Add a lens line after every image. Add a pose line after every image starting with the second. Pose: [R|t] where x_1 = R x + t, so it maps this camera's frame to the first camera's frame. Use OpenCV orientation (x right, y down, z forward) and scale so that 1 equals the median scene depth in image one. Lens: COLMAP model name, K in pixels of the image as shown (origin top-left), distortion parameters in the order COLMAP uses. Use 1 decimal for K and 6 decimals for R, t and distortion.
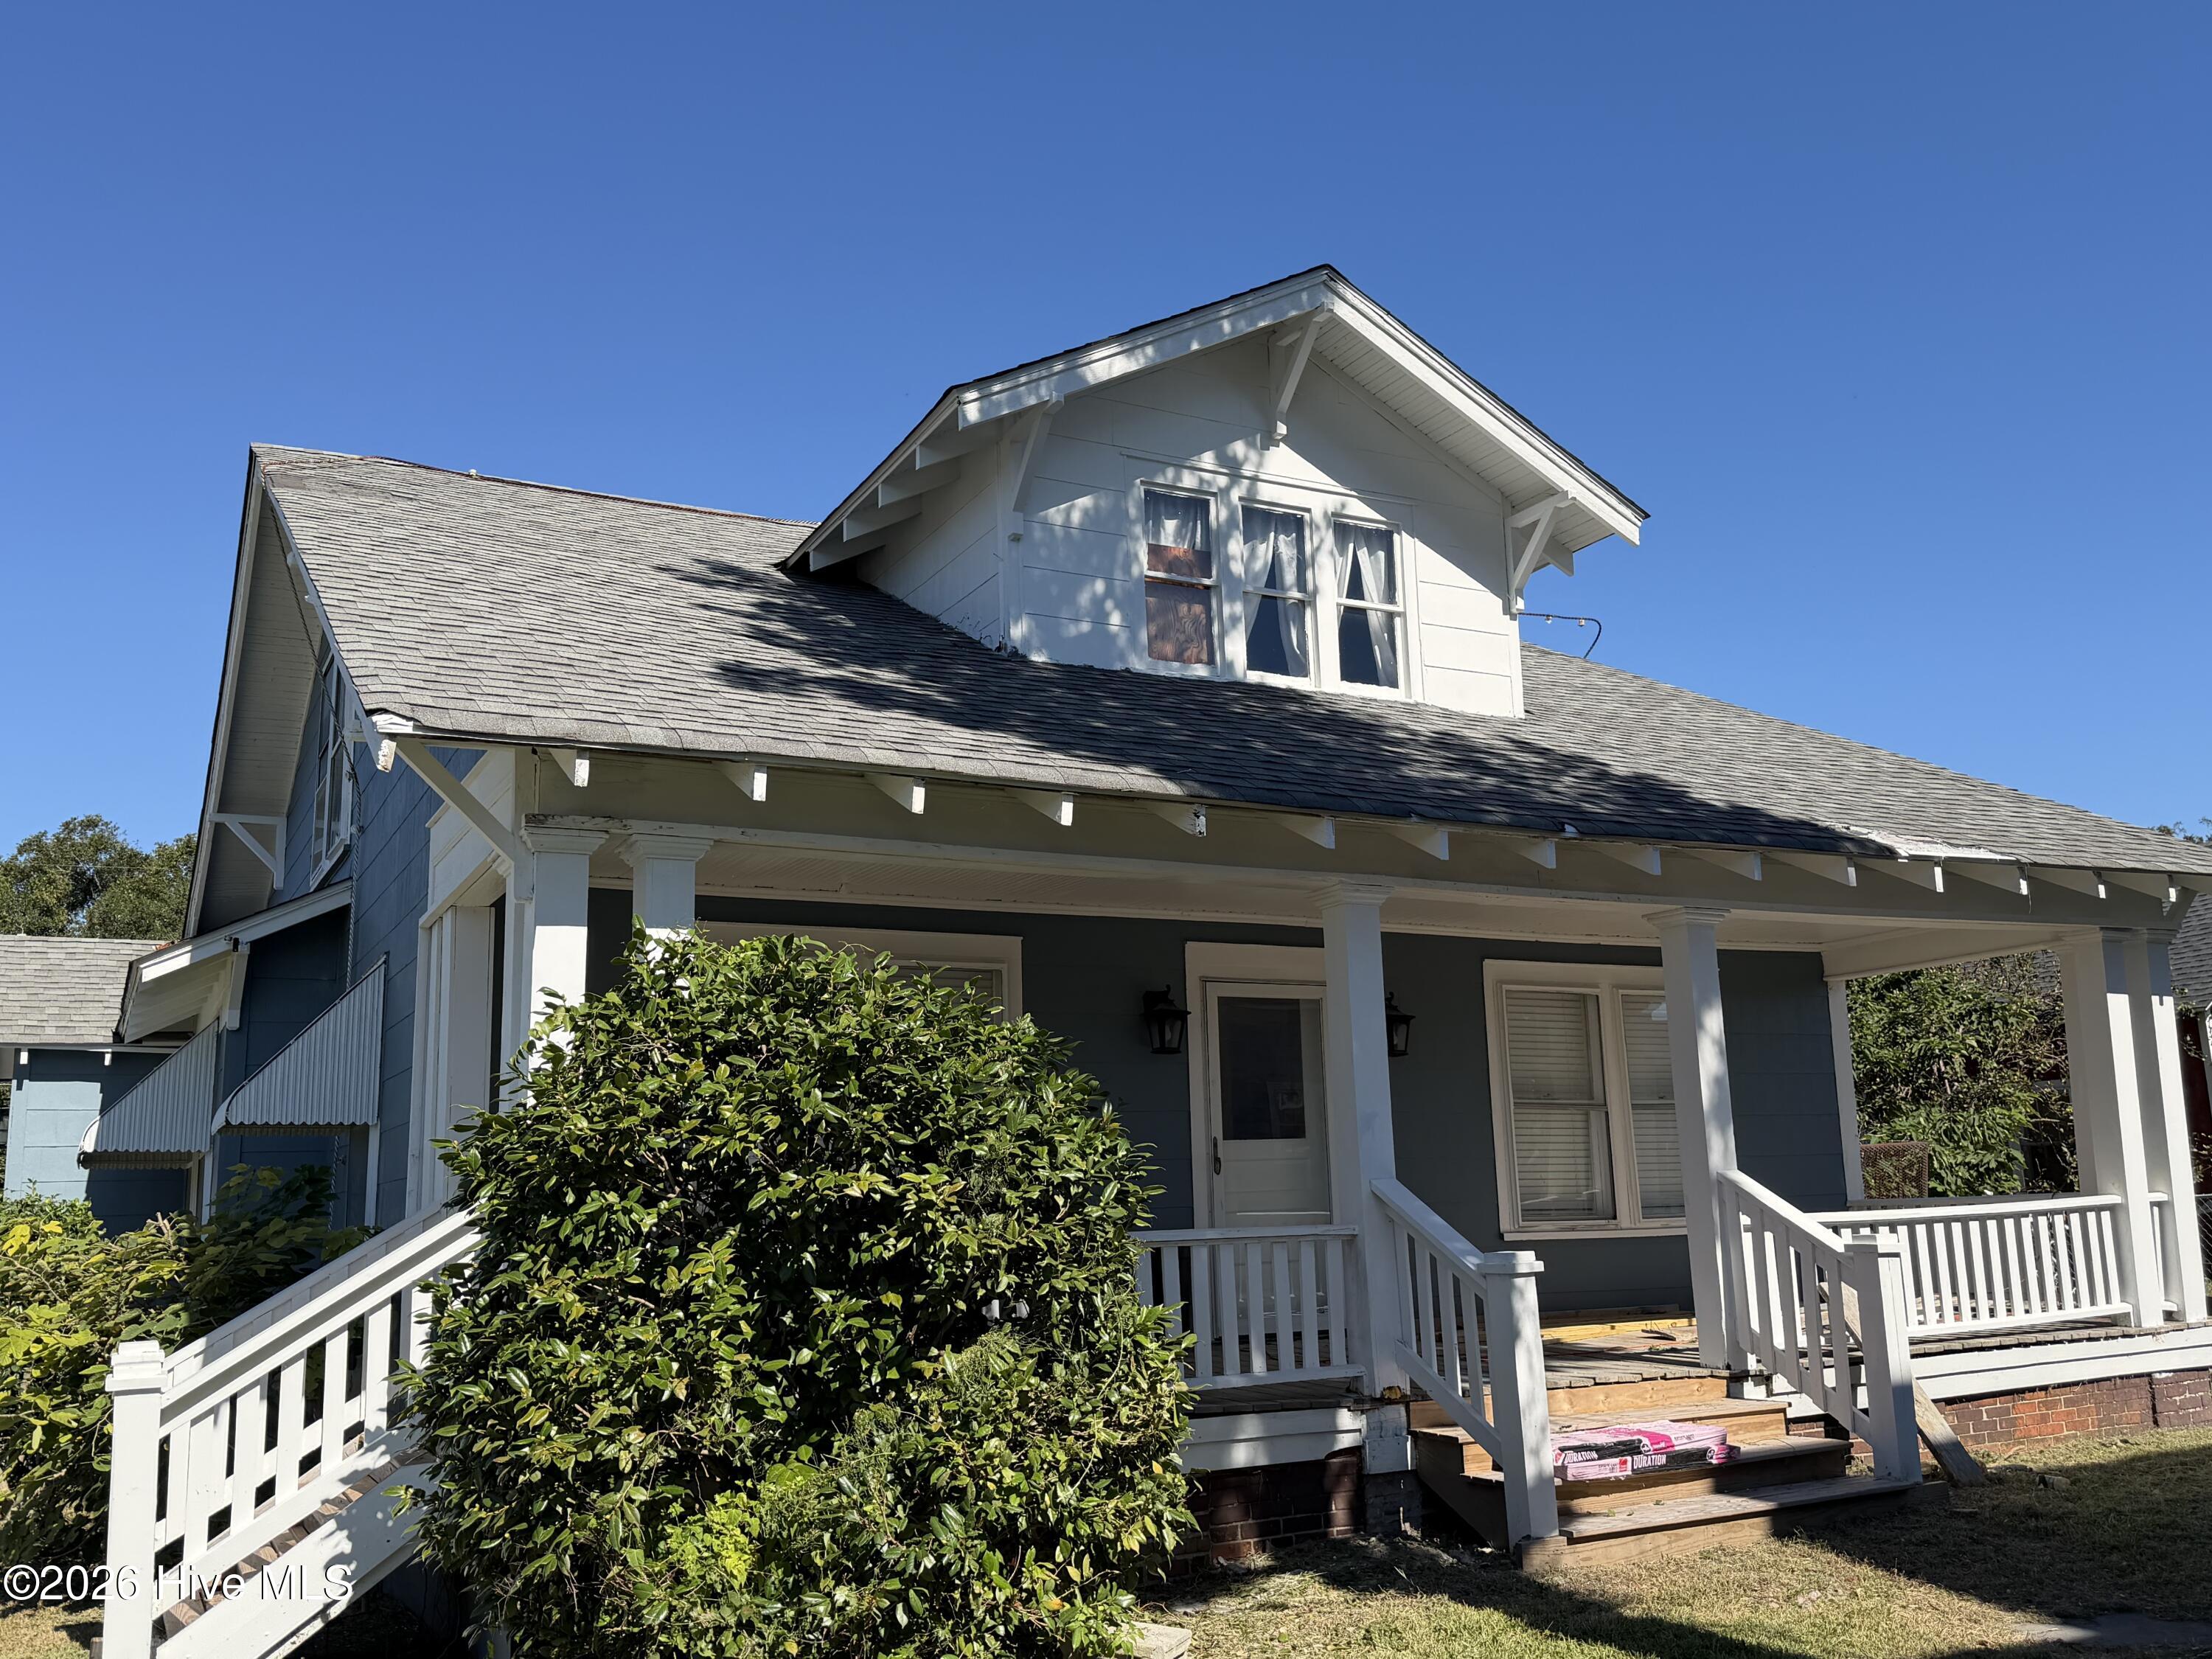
lens RADIAL K [[1961.6, 0, 1176.5], [0, 1961.6, 838.7], [0, 0, 1]] dist [0.097077, -0.209163]
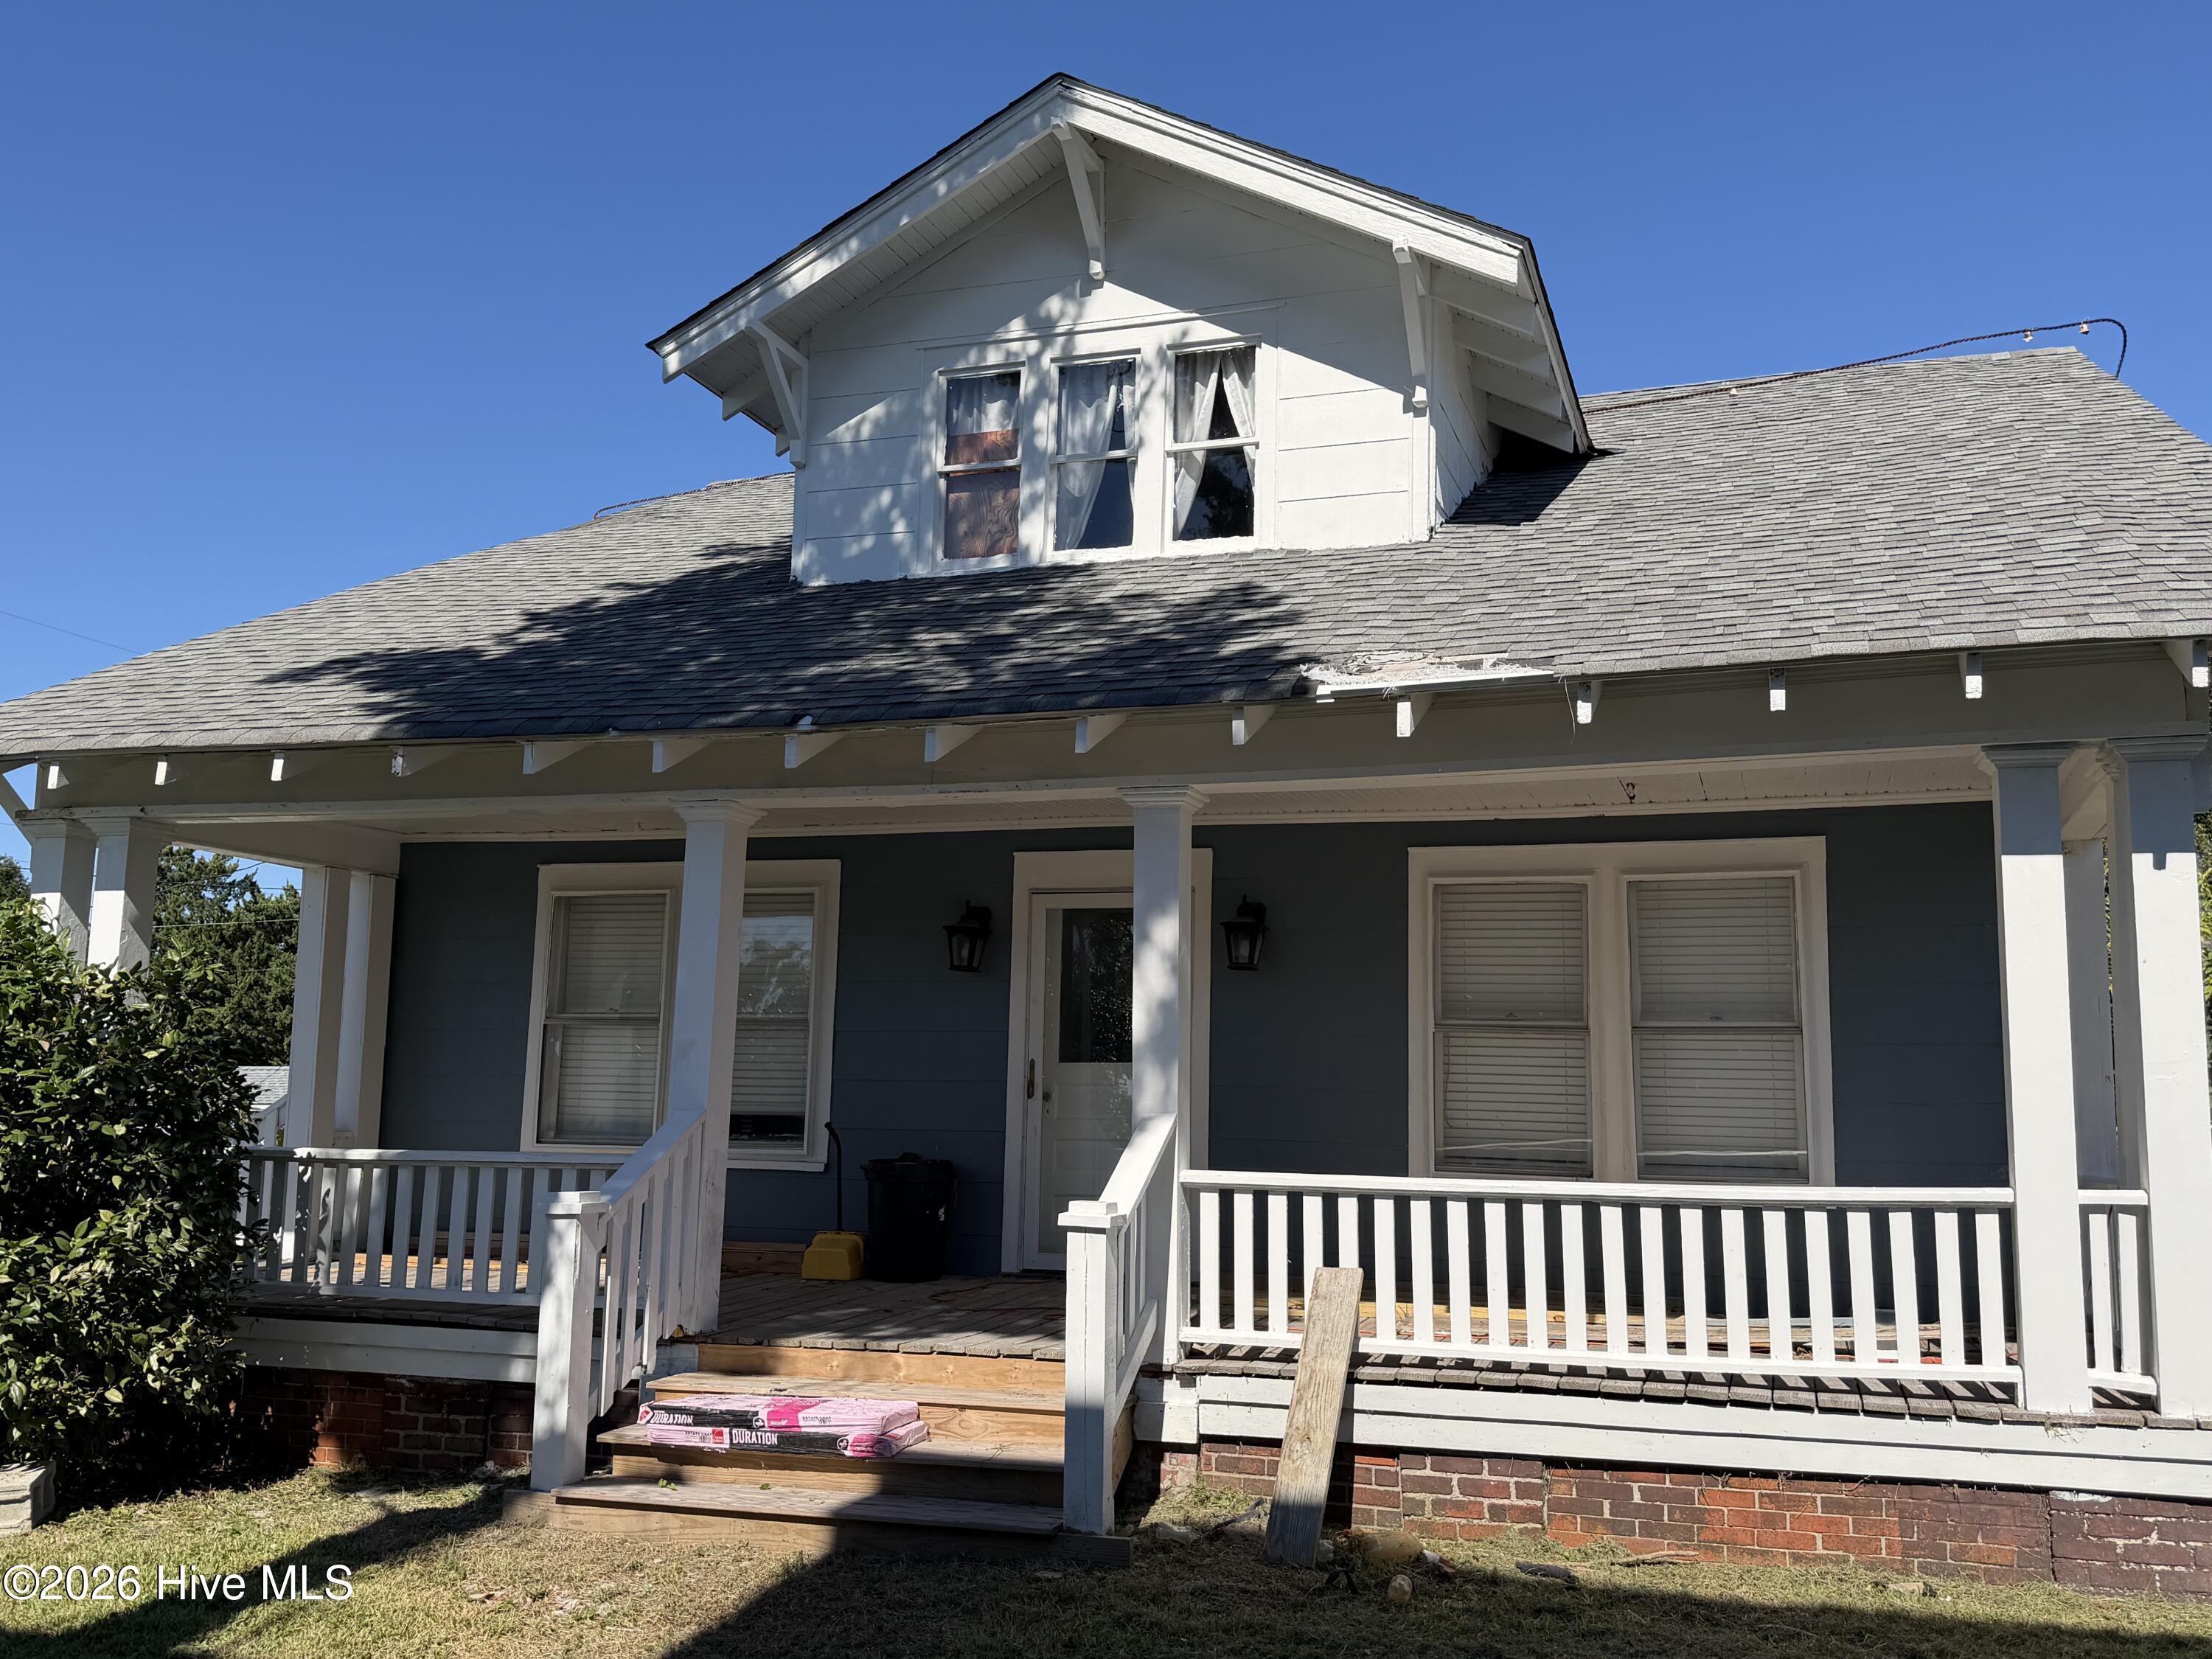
lens RADIAL K [[1926.0, 0, 1027.4], [0, 1926.0, 869.6], [0, 0, 1]] dist [0.099203, -0.169139]
pose [[0.676903, -0.047347, -0.734548, 0.687437], [0.099208, 0.994692, 0.027307, 0.035766], [0.729356, -0.091357, 0.678007, 0.374239]]
